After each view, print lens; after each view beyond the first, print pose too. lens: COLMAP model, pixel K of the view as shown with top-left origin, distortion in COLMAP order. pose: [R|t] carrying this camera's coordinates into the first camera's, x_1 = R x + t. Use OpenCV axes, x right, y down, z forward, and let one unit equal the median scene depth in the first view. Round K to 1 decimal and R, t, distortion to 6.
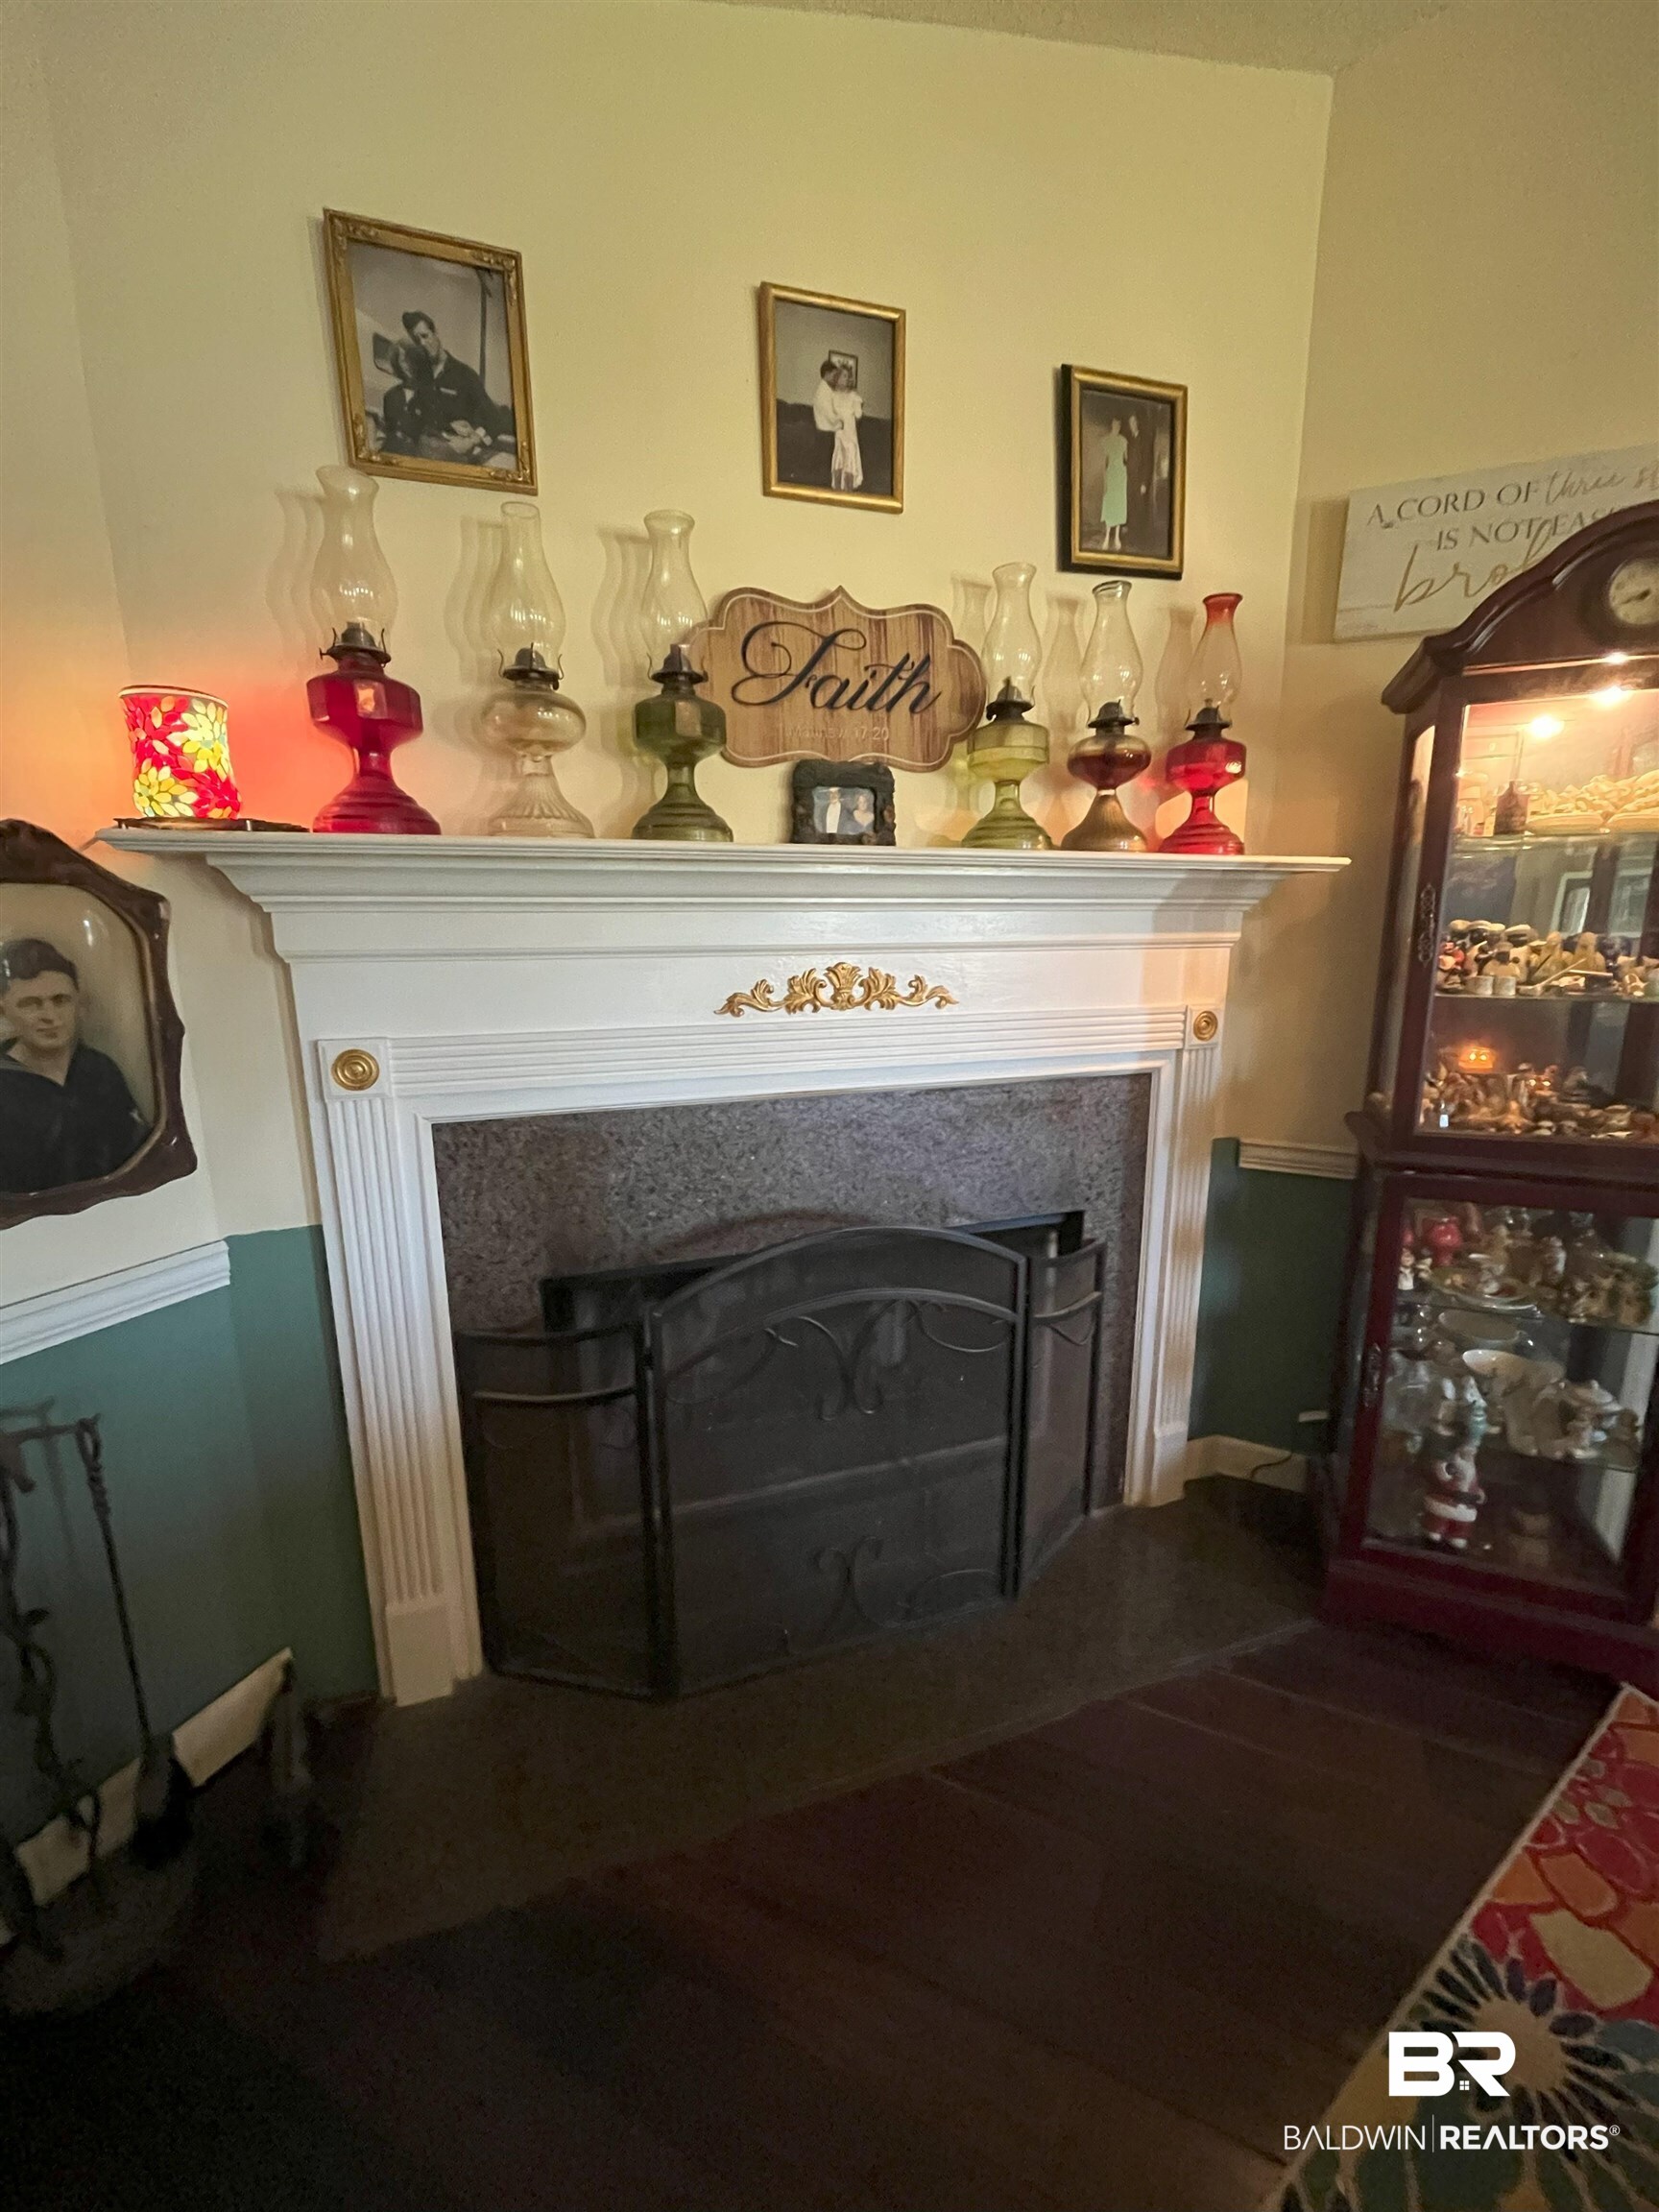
lens RADIAL K [[882.7, 0, 836.6], [0, 882.7, 1101.4], [0, 0, 1]] dist [-0.004284, 0.000078]
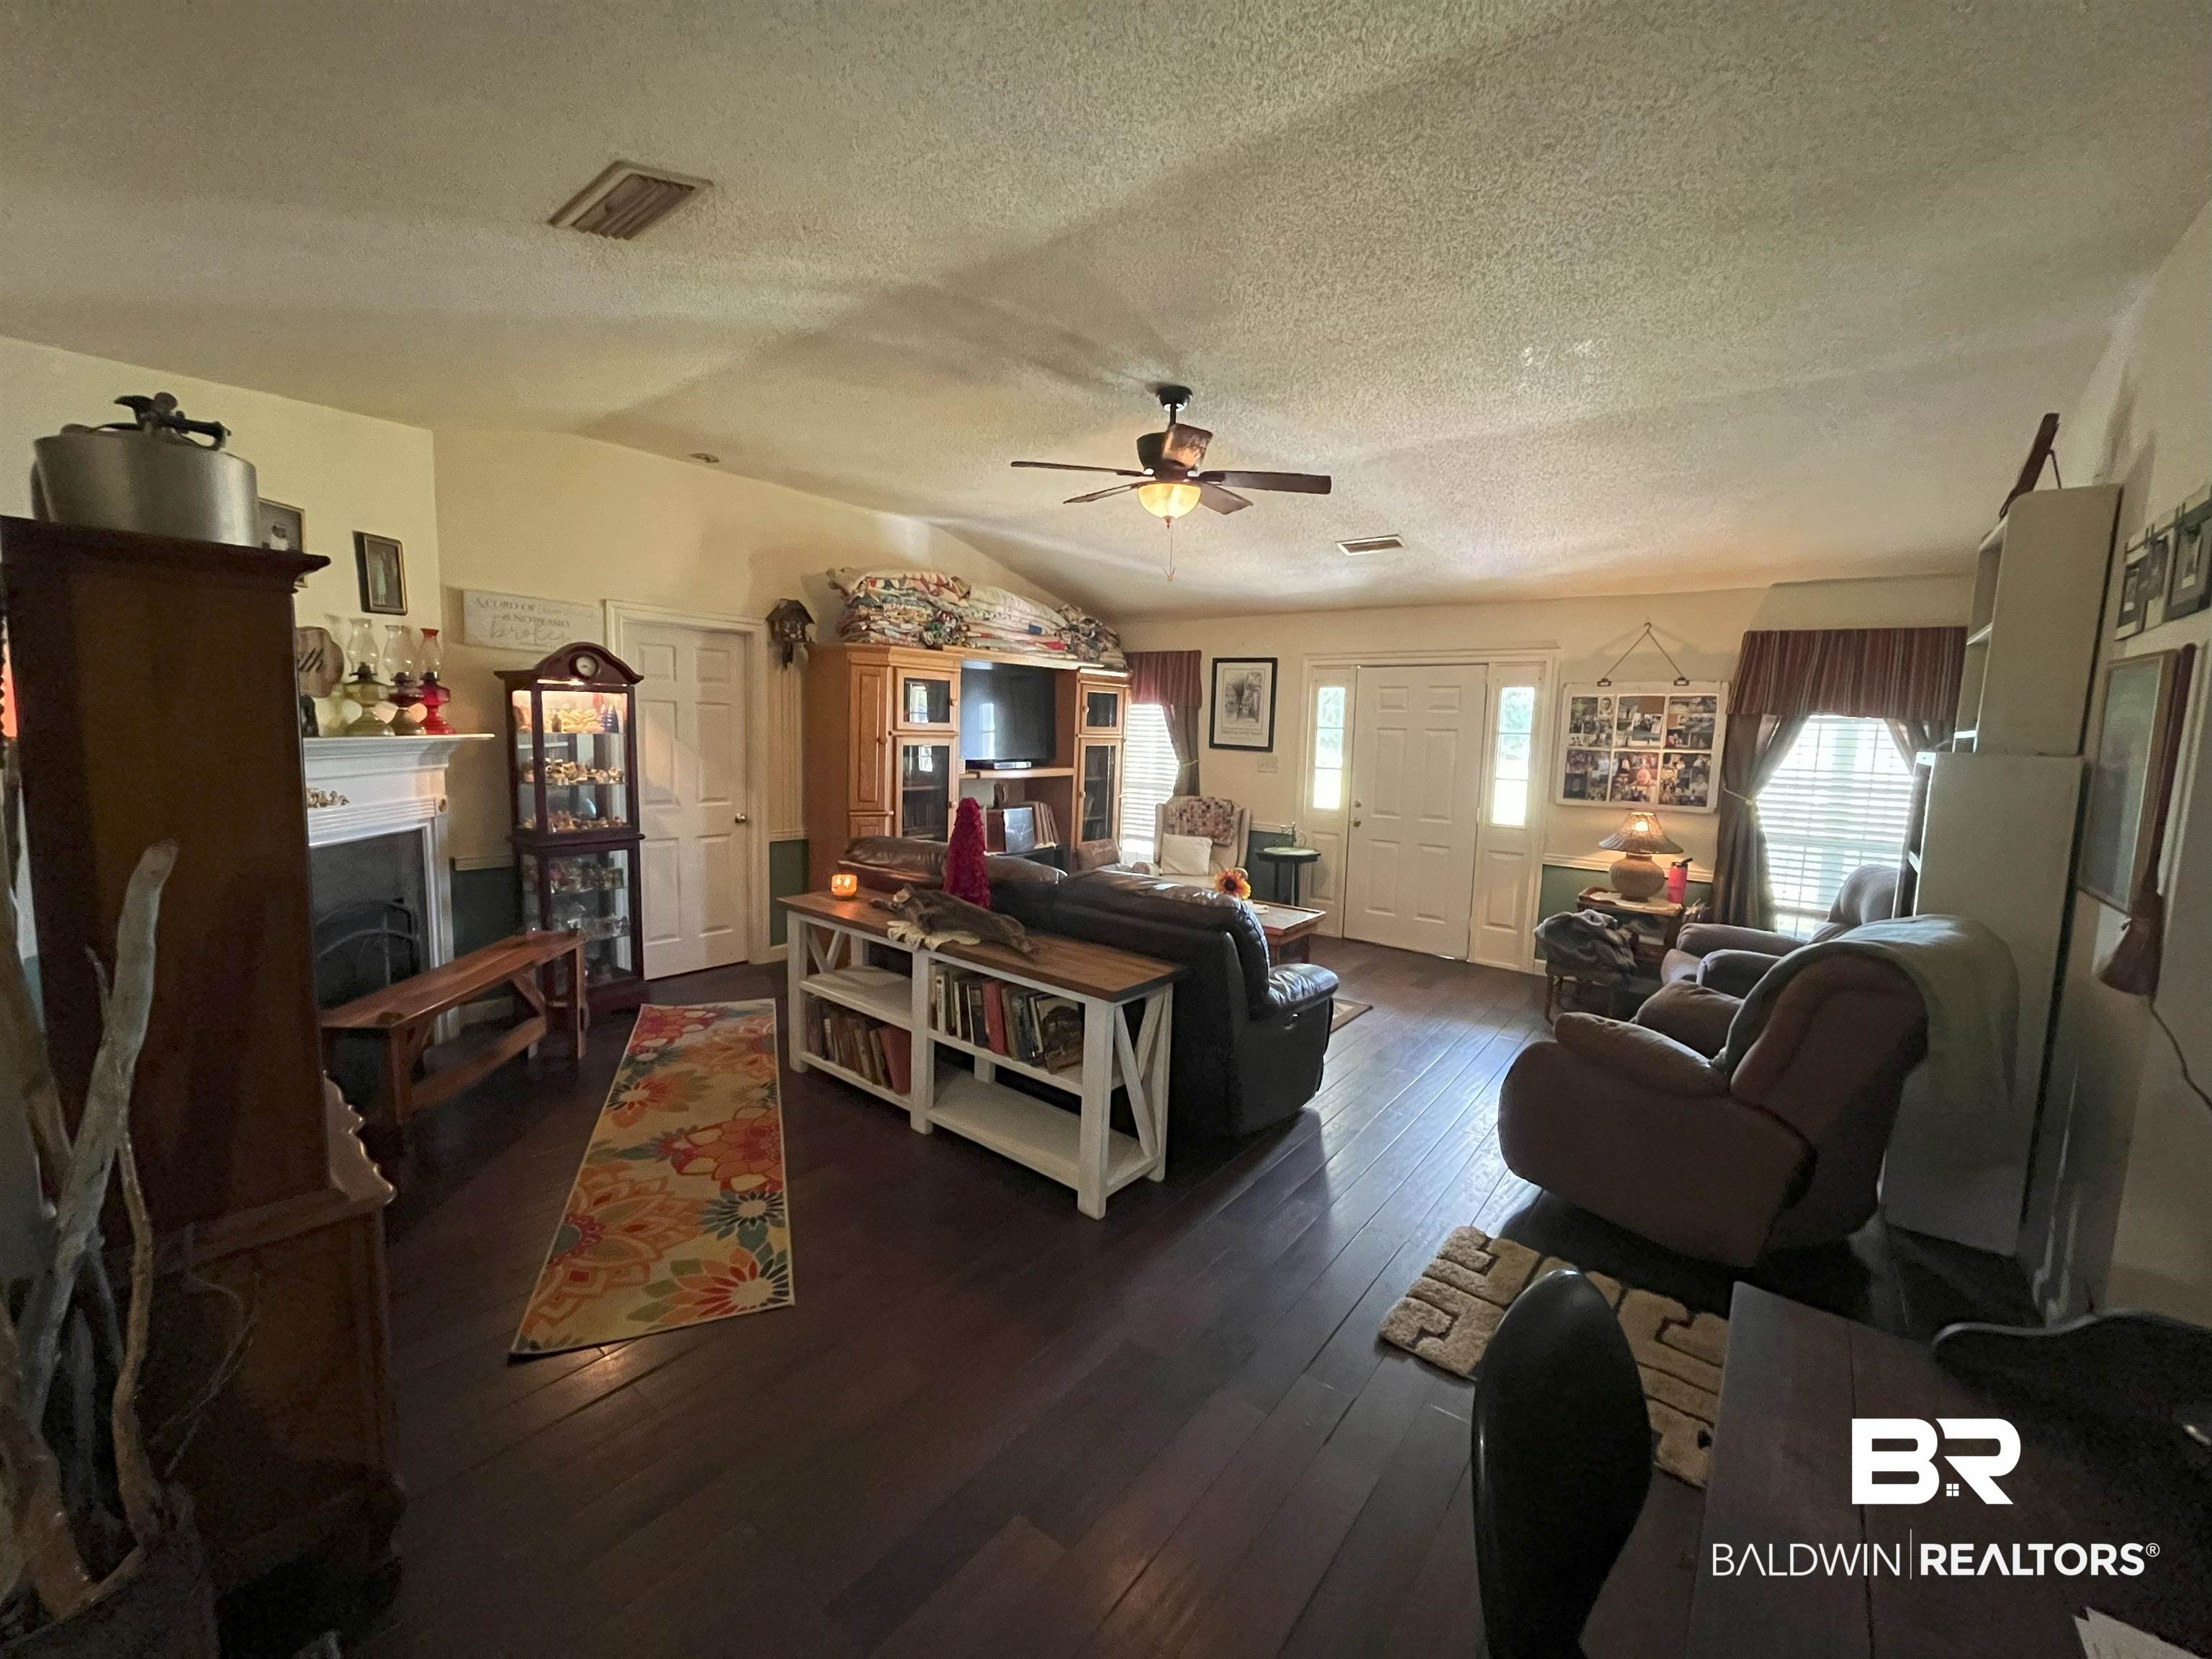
lens RADIAL K [[882.7, 0, 1094.3], [0, 882.7, 825.2], [0, 0, 1]] dist [-0.004284, 0.000078]
pose [[0.223974, -0.097008, 0.969755, -1.646171], [0.169302, 0.983778, 0.059309, 0.131673], [-0.959777, 0.150898, 0.236765, -1.320914]]
